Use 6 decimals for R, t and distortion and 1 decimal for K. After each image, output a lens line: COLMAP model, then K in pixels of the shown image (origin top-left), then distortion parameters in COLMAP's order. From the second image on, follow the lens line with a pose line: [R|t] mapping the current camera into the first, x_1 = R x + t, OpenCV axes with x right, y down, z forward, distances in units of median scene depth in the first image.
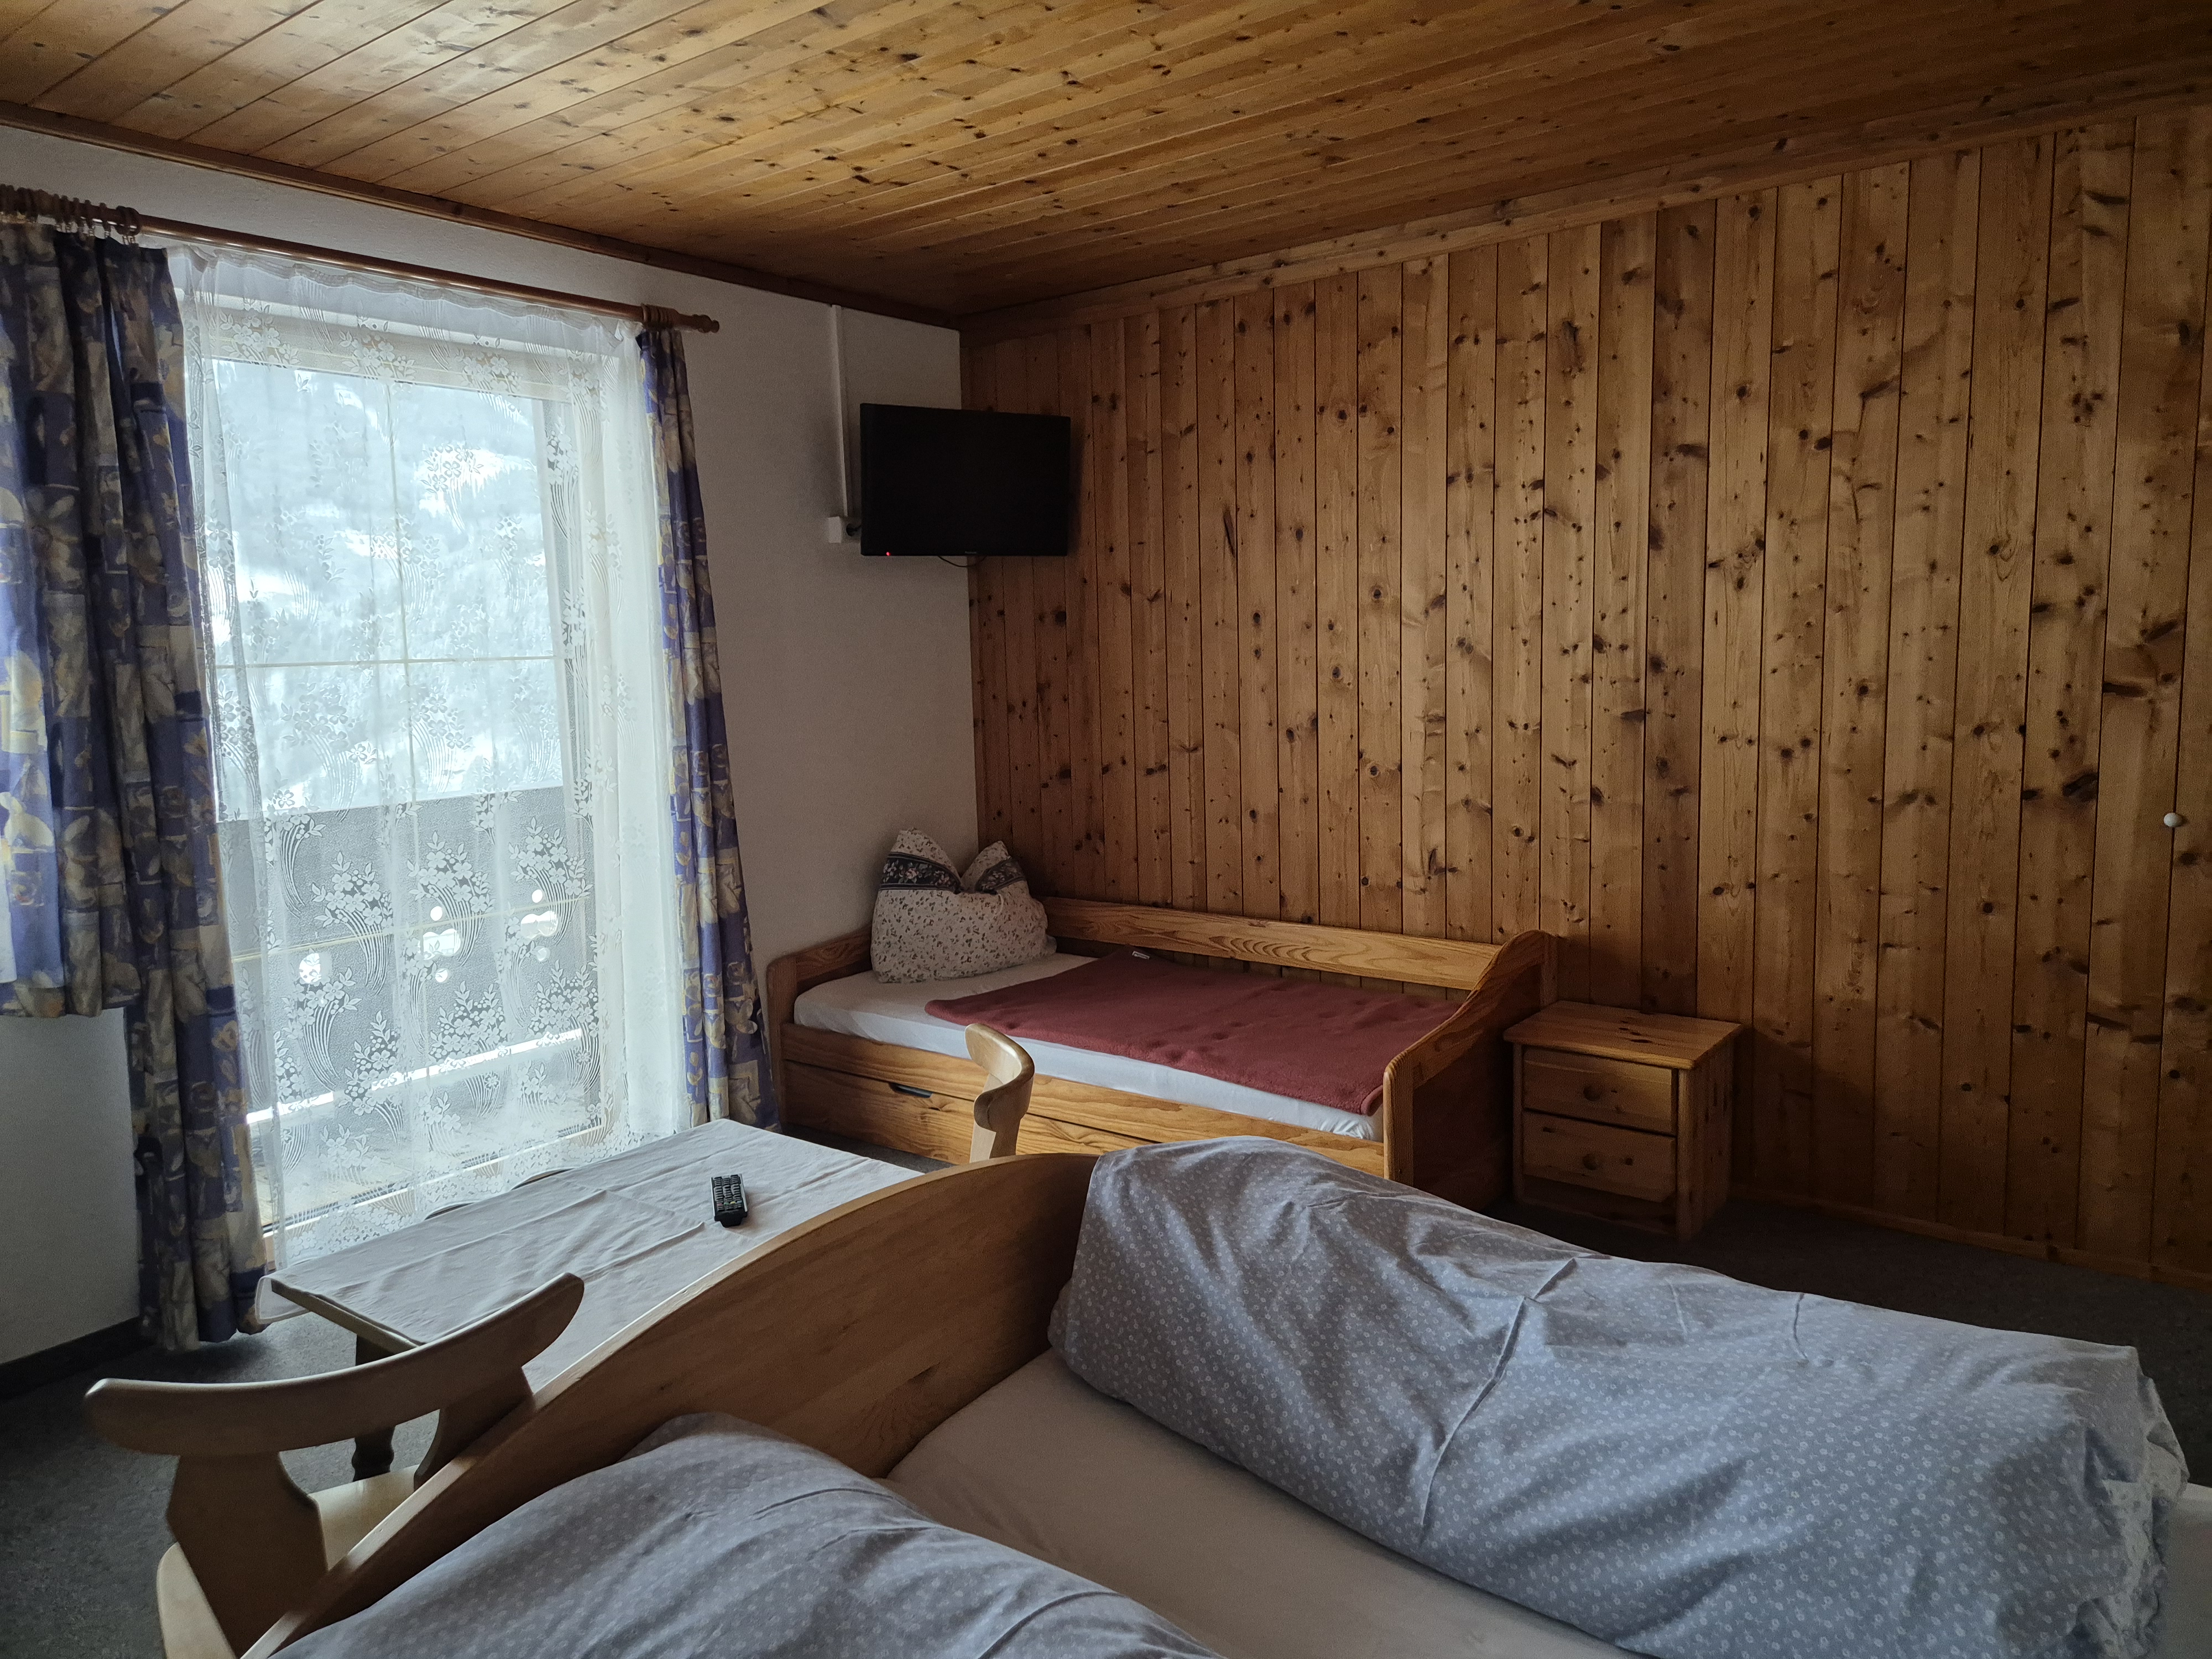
lens RADIAL K [[1475.7, 0, 1113.9], [0, 1475.7, 813.8], [0, 0, 1]] dist [0.090227, -0.073088]
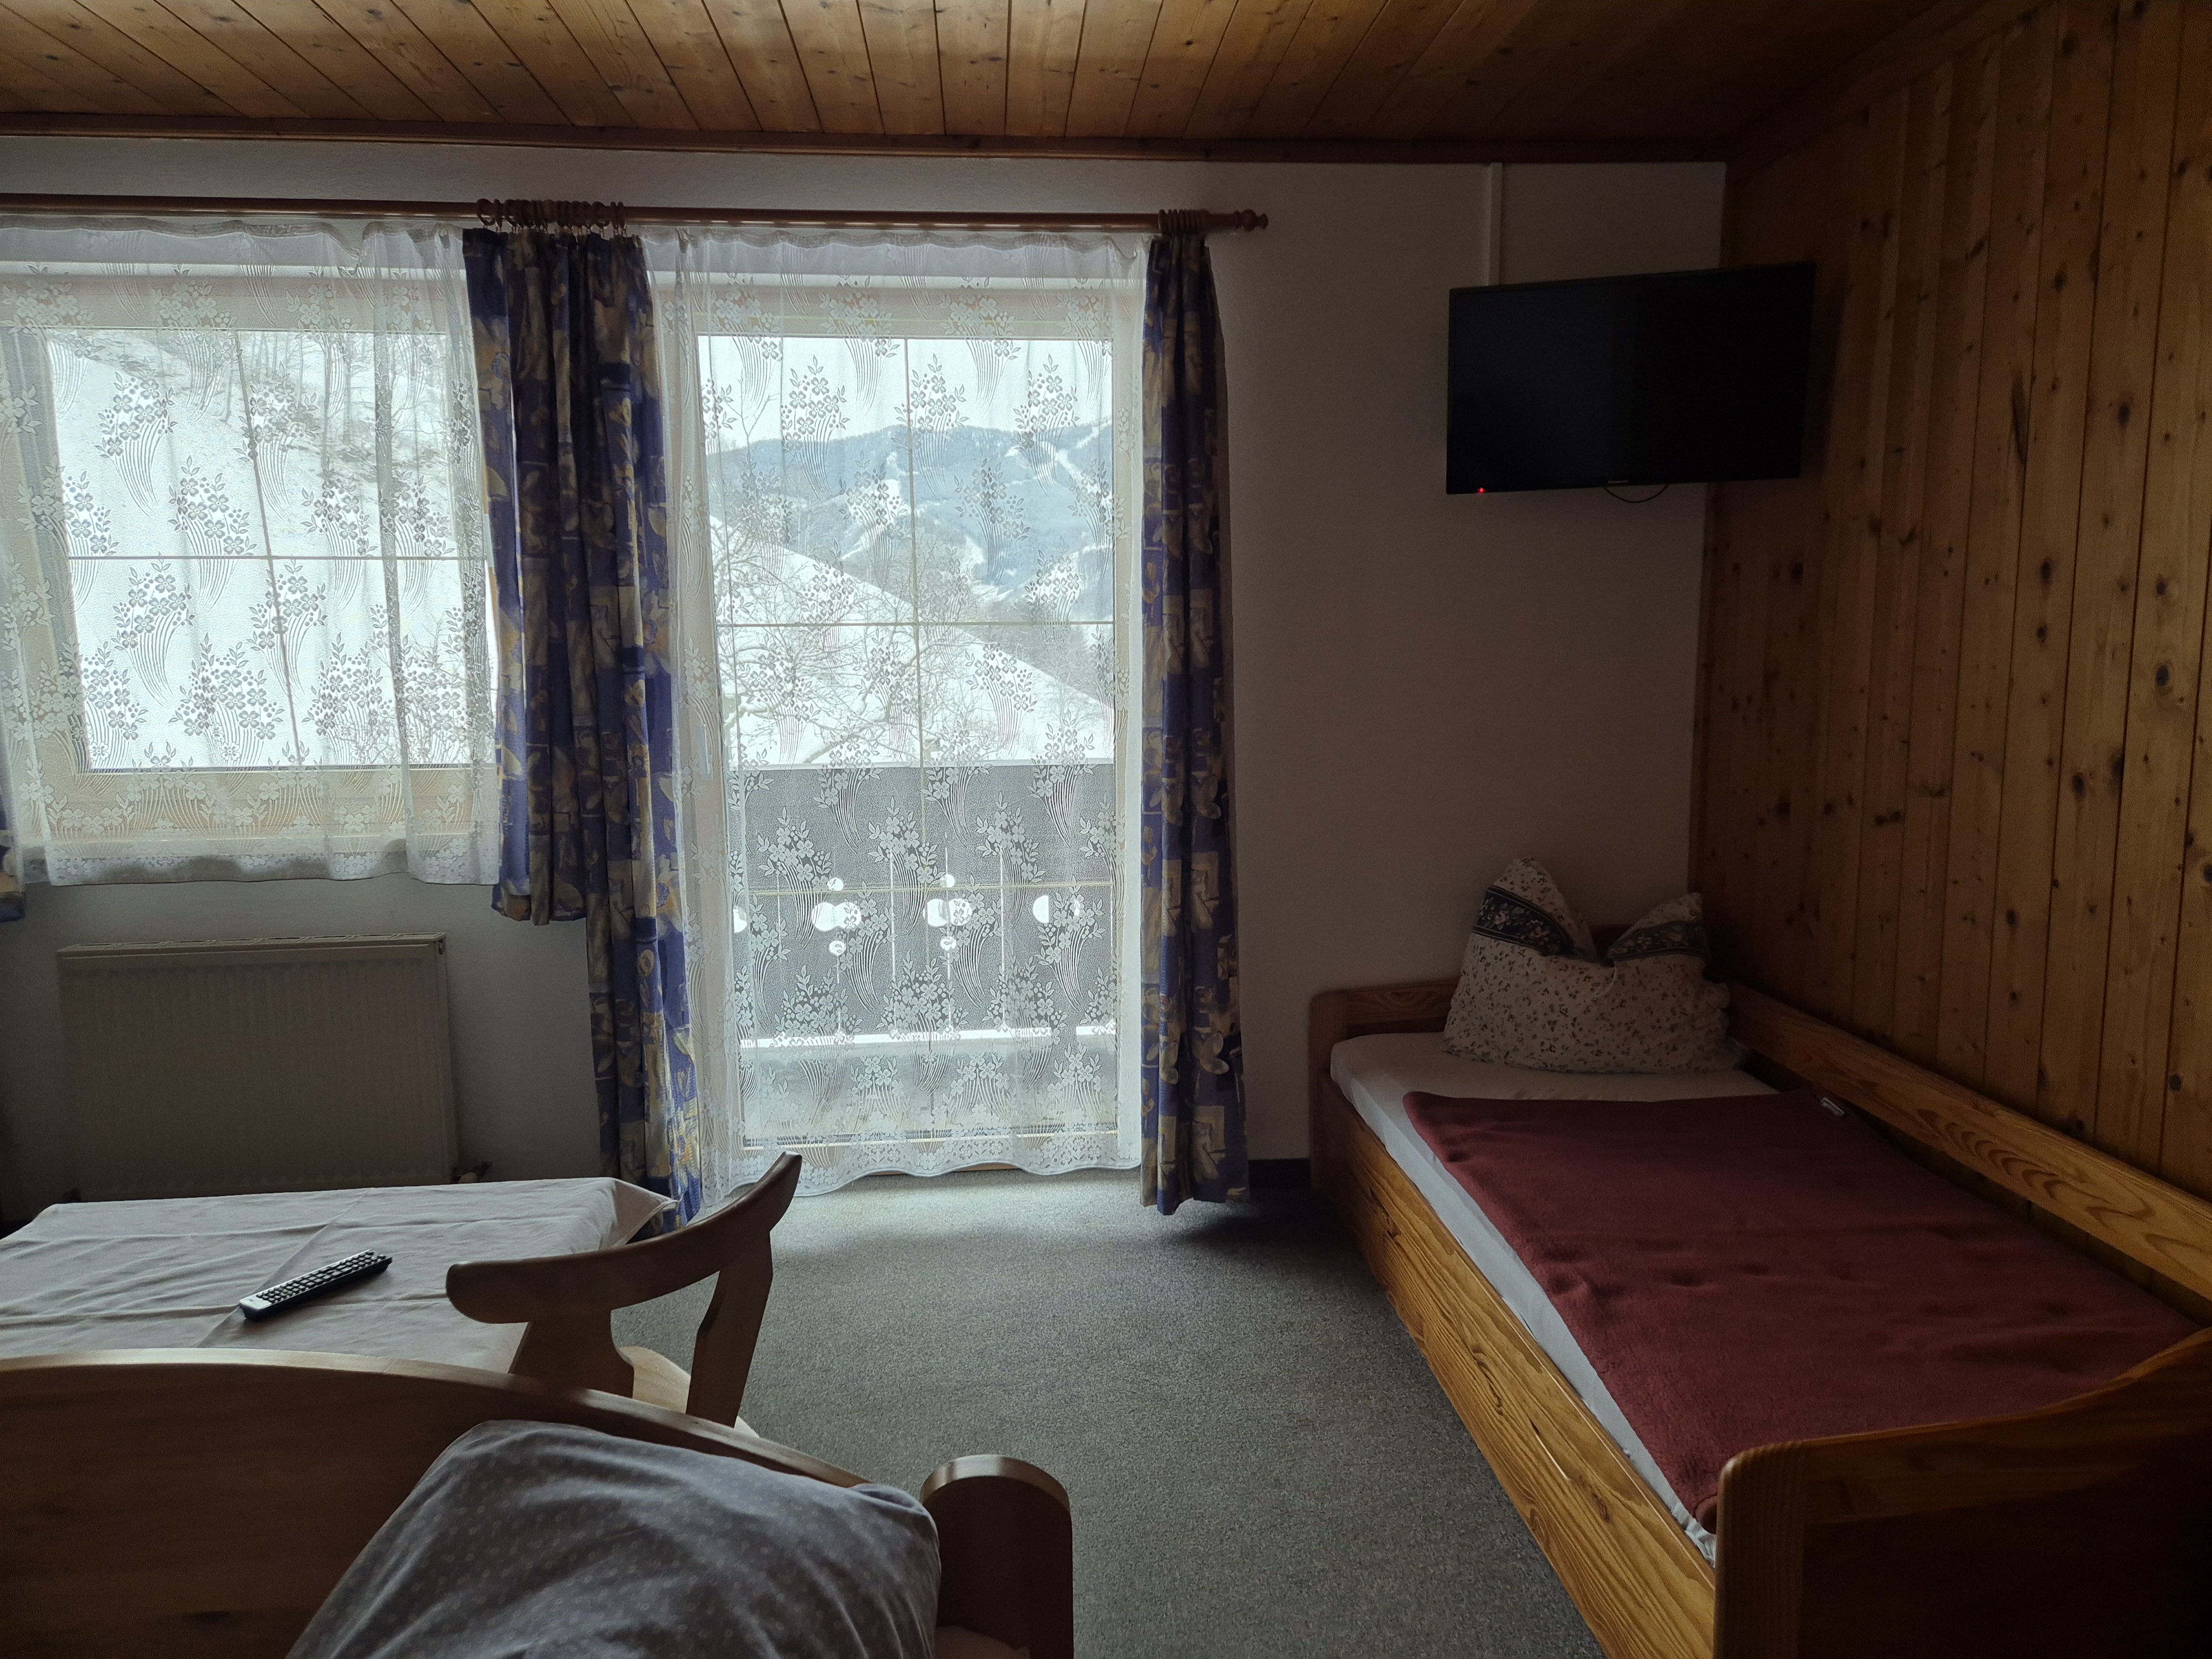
lens RADIAL K [[1475.7, 0, 1113.9], [0, 1475.7, 813.8], [0, 0, 1]] dist [0.090227, -0.073088]
pose [[0.668957, 0.116636, -0.734093, 0.300926], [-0.097391, 0.992851, 0.069000, -0.048337], [0.736893, 0.025336, 0.675534, 0.369705]]
